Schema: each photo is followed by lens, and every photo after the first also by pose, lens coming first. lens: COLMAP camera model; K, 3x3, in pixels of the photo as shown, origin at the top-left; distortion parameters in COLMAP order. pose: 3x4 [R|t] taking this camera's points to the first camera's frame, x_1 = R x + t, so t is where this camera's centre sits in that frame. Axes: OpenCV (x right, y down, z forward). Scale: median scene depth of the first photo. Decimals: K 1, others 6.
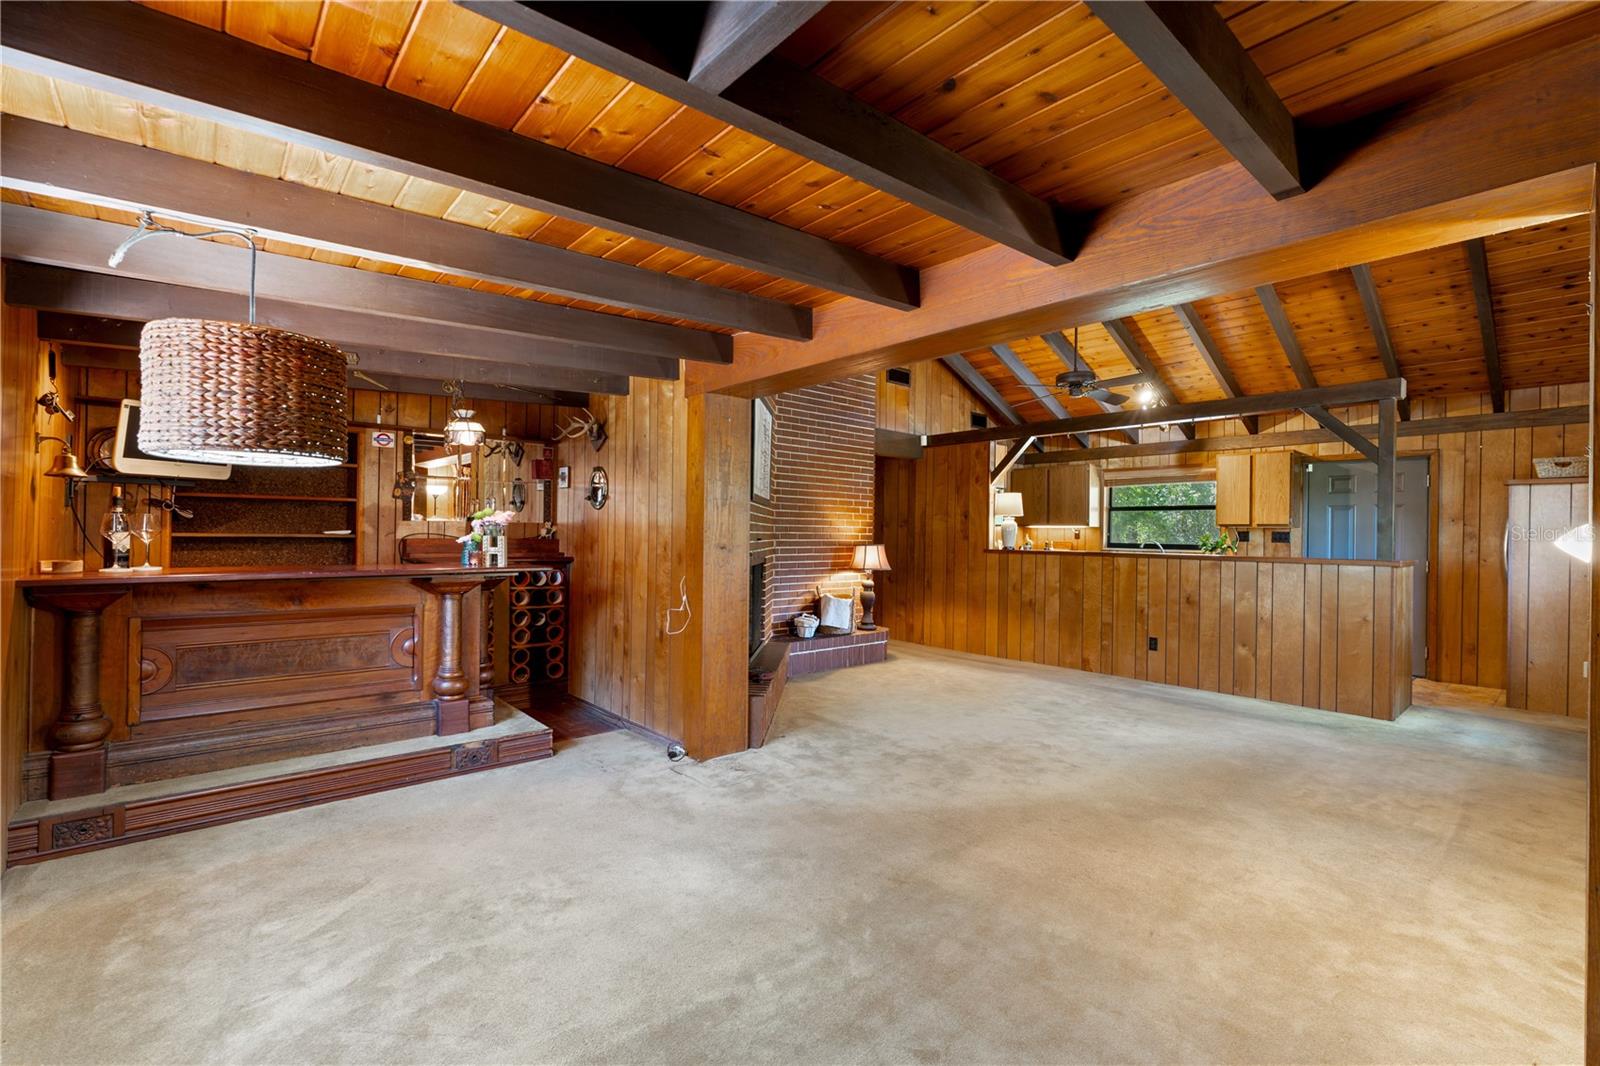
lens RADIAL K [[689.5, 0, 797.8], [0, 689.5, 529.3], [0, 0, 1]] dist [-0.002328, -0.000144]
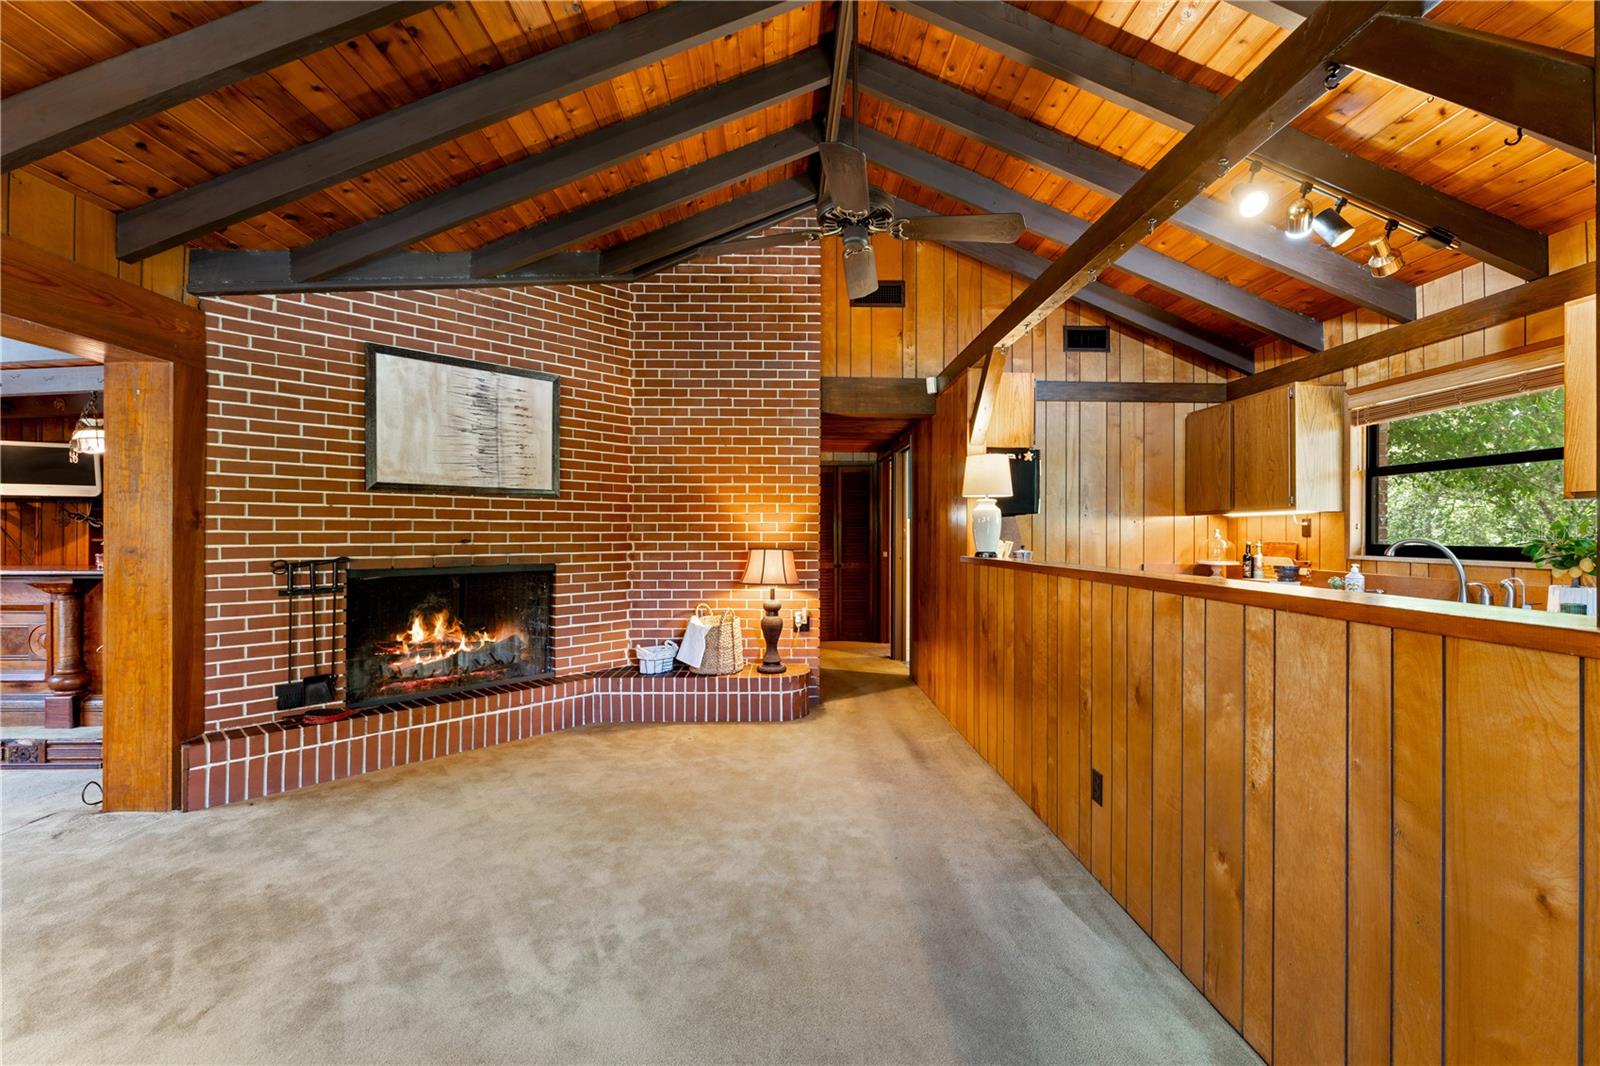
lens RADIAL K [[682.2, 0, 797.2], [0, 682.2, 530.6], [0, 0, 1]] dist [-0.002502, 0.000096]
pose [[0.771967, -0.015573, -0.635472, 0.655381], [0.013492, 0.999876, -0.008113, 0.012767], [0.635520, -0.002311, 0.772081, 0.581541]]
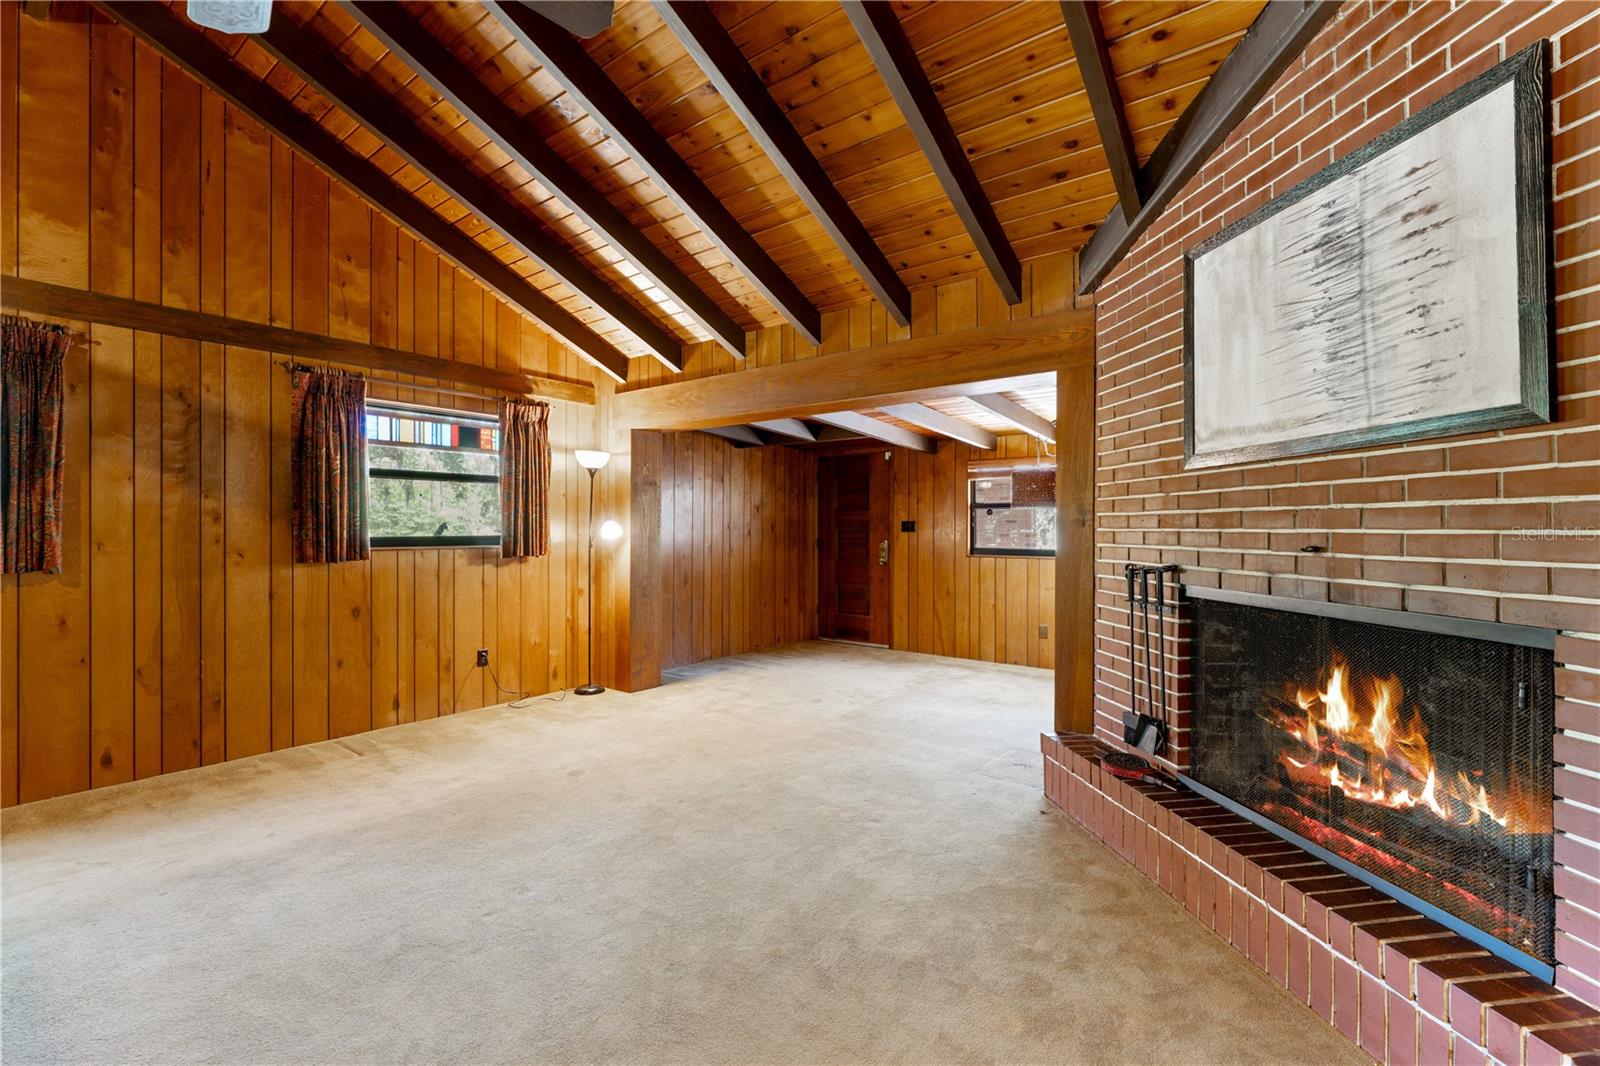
lens RADIAL K [[689.5, 0, 797.8], [0, 689.5, 529.3], [0, 0, 1]] dist [-0.002328, -0.000144]
pose [[-0.981071, -0.016517, -0.192945, 0.269405], [-0.015442, 0.999856, -0.007077, 0.009915], [0.193034, -0.003963, -0.981184, 1.195179]]
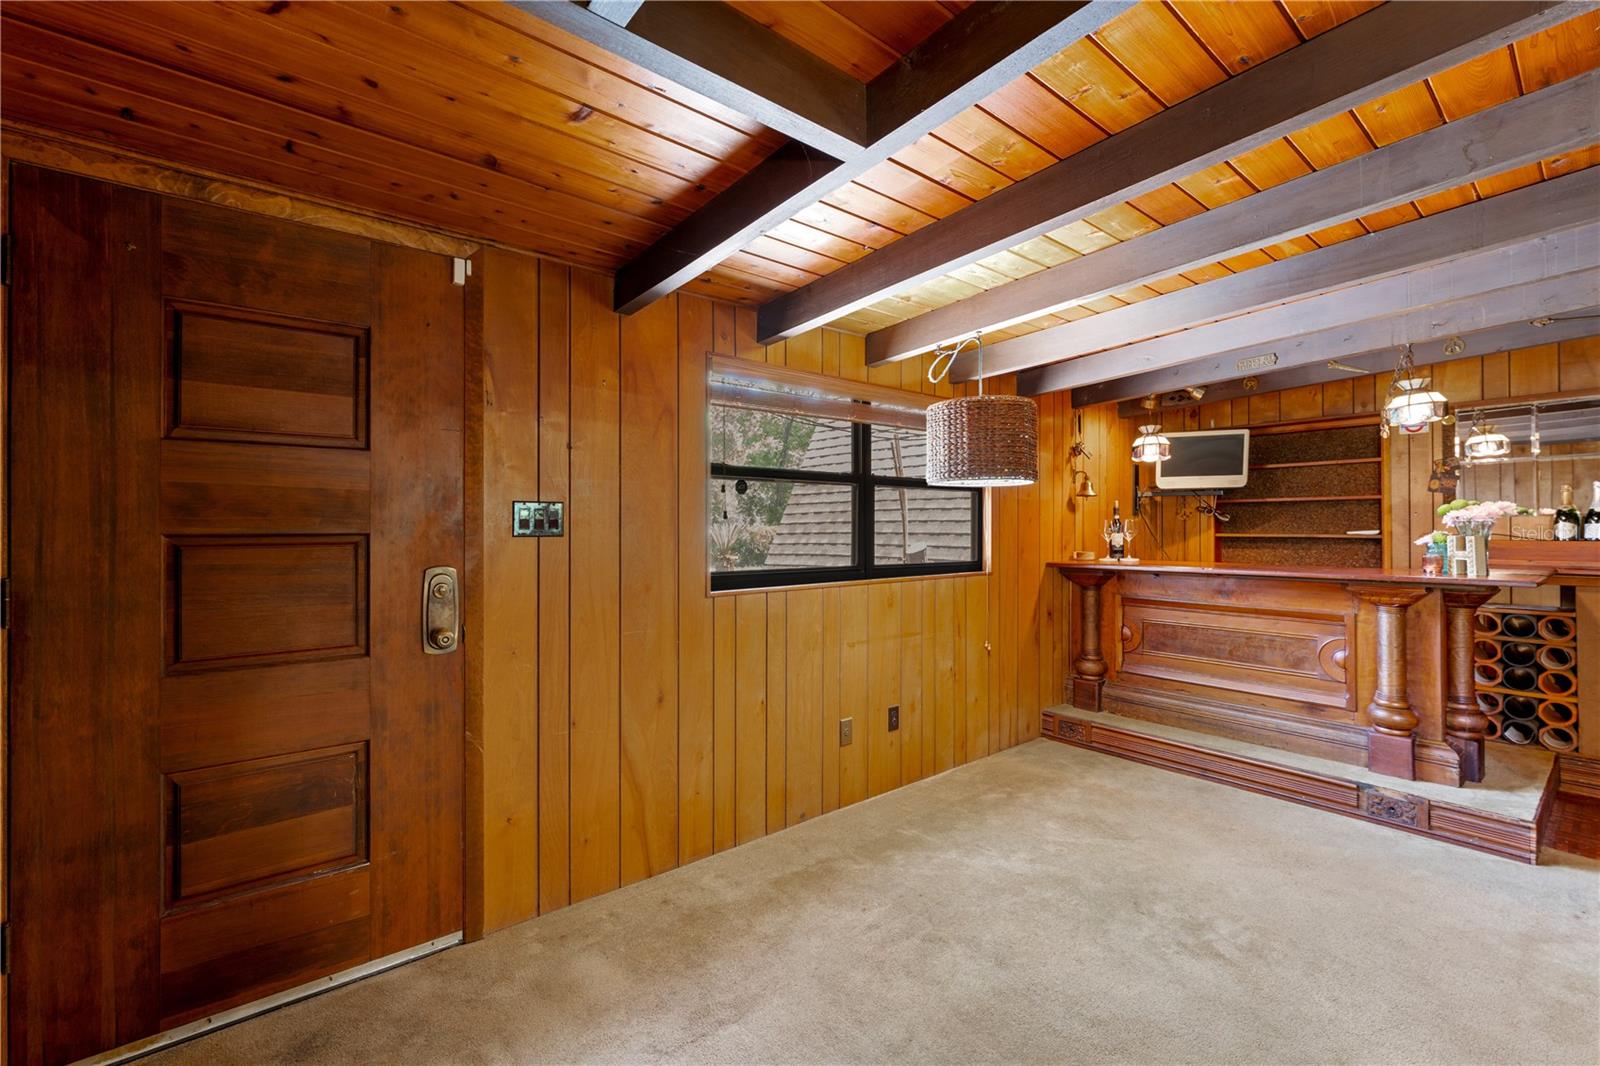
lens RADIAL K [[684.9, 0, 796.8], [0, 684.9, 522.8], [0, 0, 1]] dist [-0.001640, -0.000117]
pose [[-0.028857, -0.019479, -0.999394, 0.220113], [0.005583, 0.999791, -0.019648, 0.004049], [0.999568, -0.006147, -0.028742, 0.200038]]
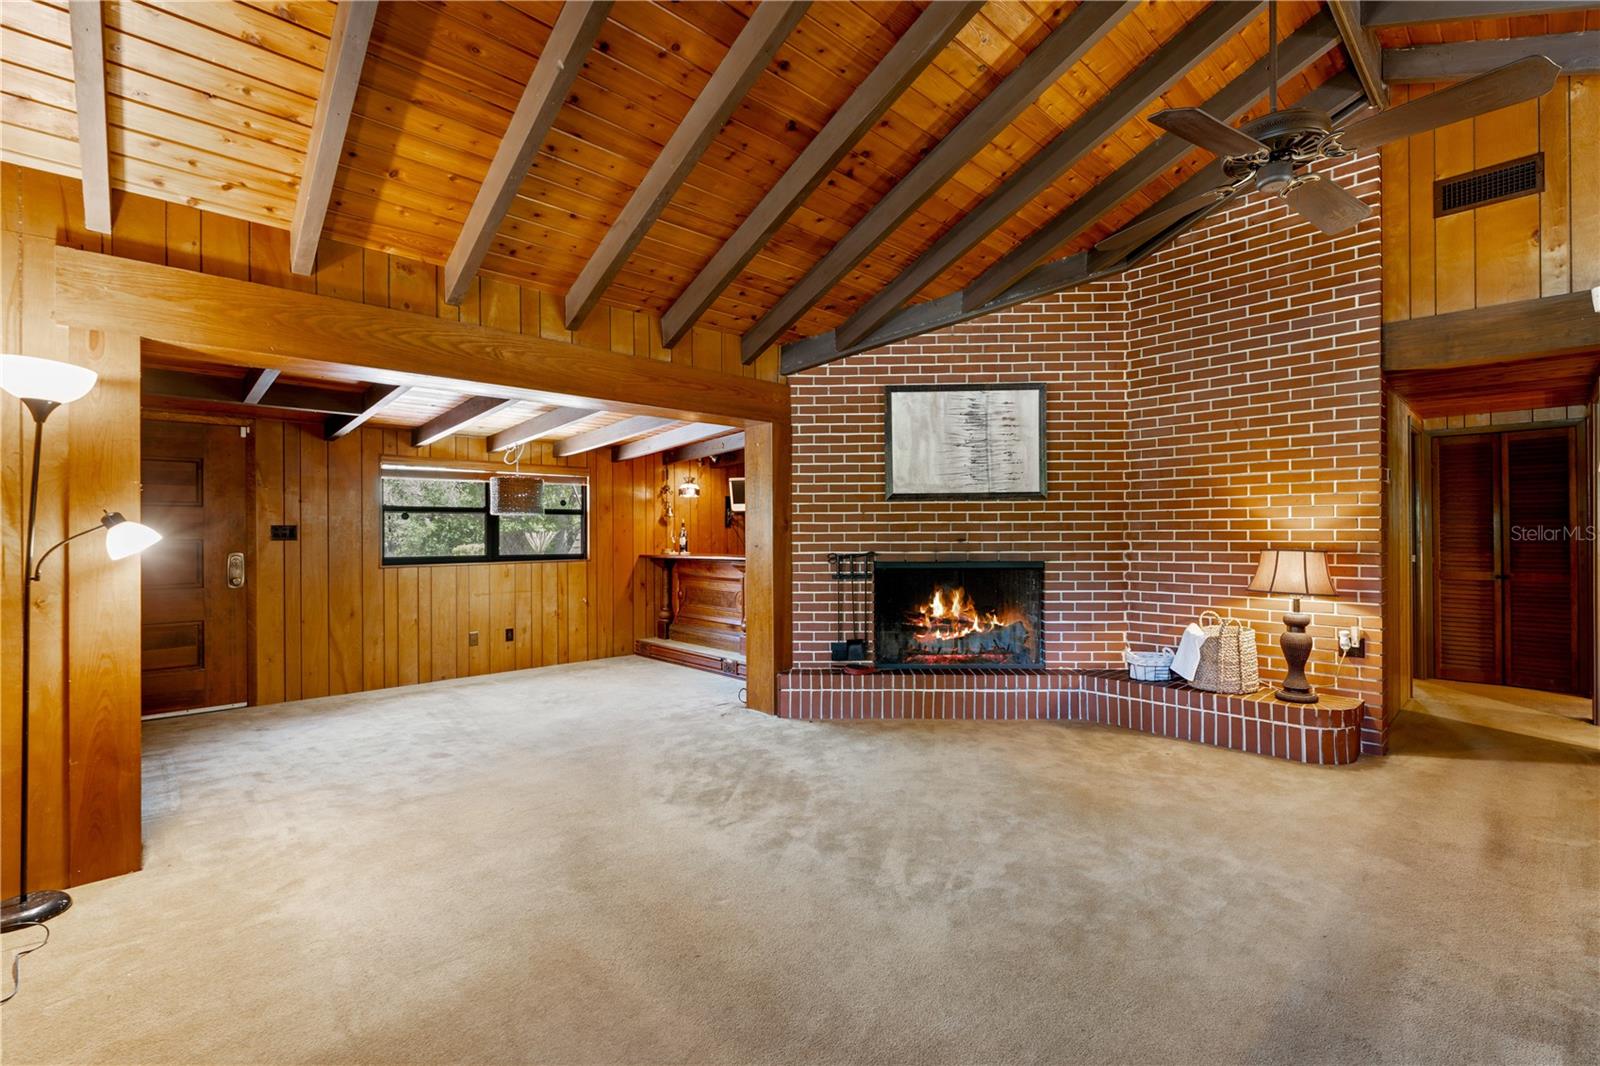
lens RADIAL K [[700.4, 0, 800.0], [0, 700.4, 533.0], [0, 0, 1]] dist [-0.001884, -0.000239]
pose [[0.038017, -0.014565, -0.999171, 0.777614], [0.012228, 0.999826, -0.014109, 0.014516], [0.999202, -0.011681, 0.038188, 0.680660]]
